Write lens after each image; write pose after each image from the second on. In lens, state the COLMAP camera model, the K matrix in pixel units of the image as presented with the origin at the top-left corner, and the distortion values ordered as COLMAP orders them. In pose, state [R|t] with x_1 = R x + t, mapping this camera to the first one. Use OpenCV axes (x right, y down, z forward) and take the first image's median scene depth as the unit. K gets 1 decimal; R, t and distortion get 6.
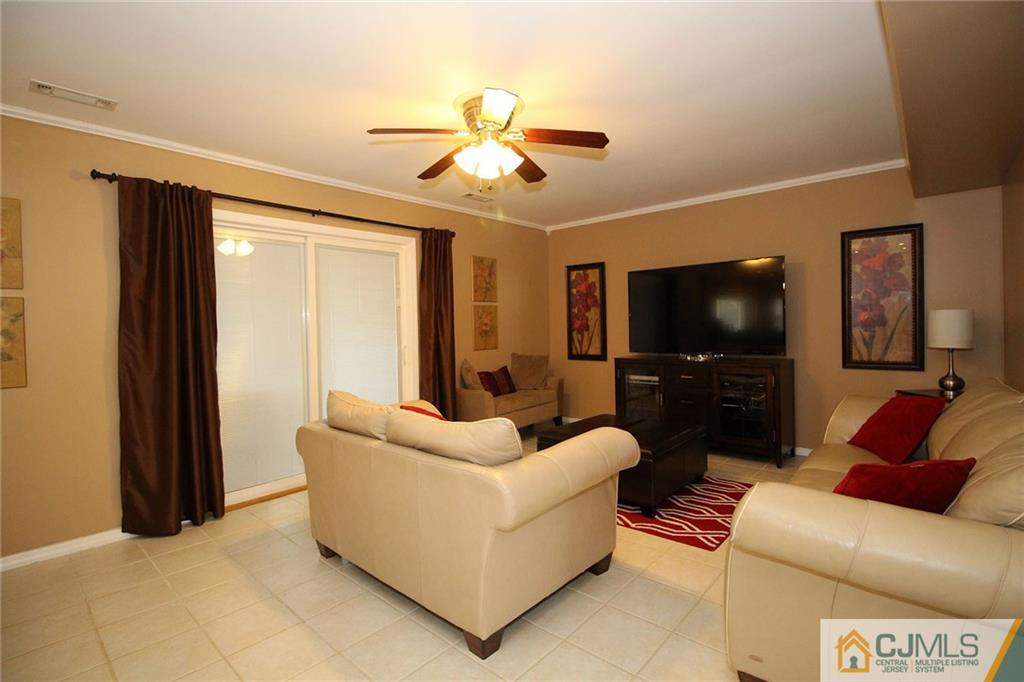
lens RADIAL K [[478.6, 0, 502.6], [0, 478.6, 335.1], [0, 0, 1]] dist [-0.005745, -0.009093]
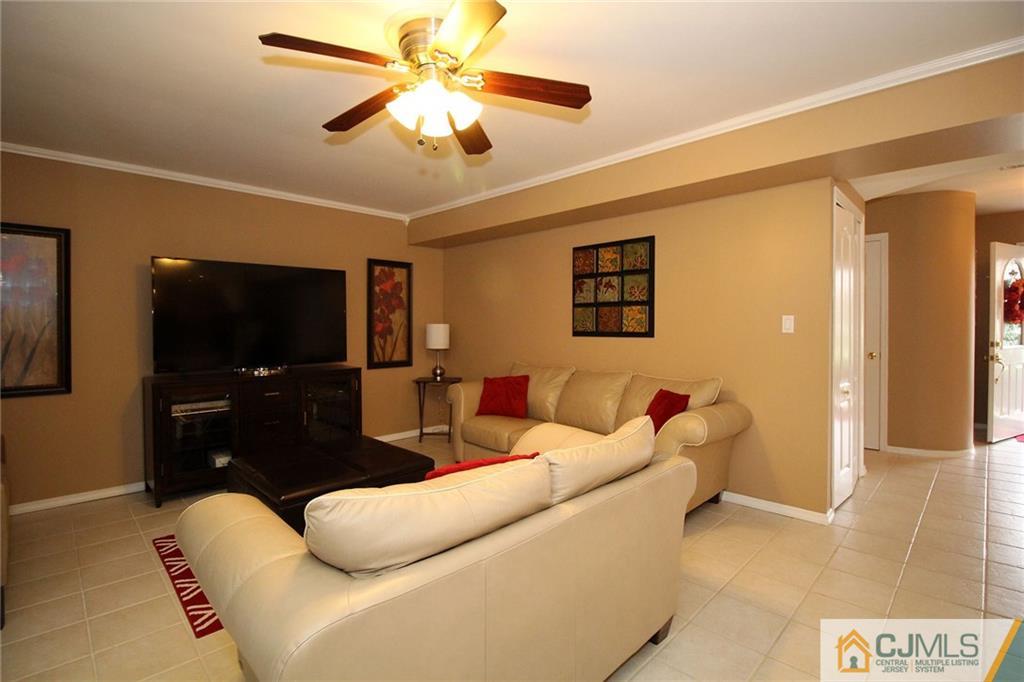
lens RADIAL K [[478.6, 0, 502.3], [0, 478.6, 333.6], [0, 0, 1]] dist [-0.005745, -0.009093]
pose [[0.073571, 0.003531, 0.997284, -0.693352], [0.019179, 0.999804, -0.004955, -0.002924], [-0.997106, 0.019491, 0.073489, 0.713354]]
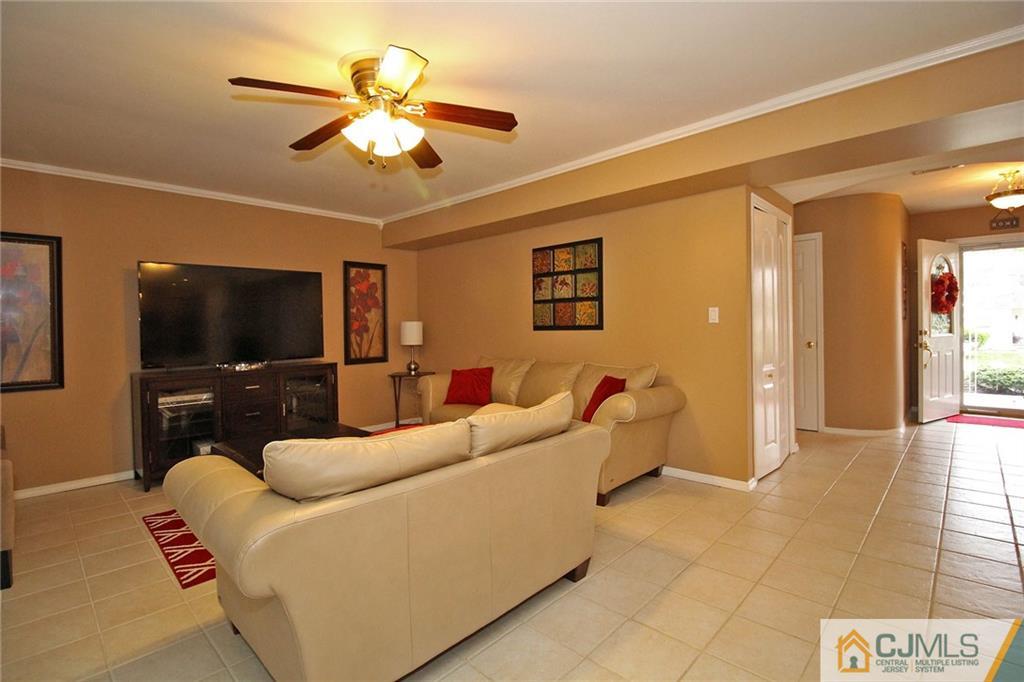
lens RADIAL K [[478.6, 0, 505.7], [0, 478.6, 332.6], [0, 0, 1]] dist [-0.005745, -0.009093]
pose [[0.047810, 0.006575, 0.998835, -0.752907], [0.033980, 0.999389, -0.008205, 0.008396], [-0.998278, 0.034332, 0.047557, 0.666801]]
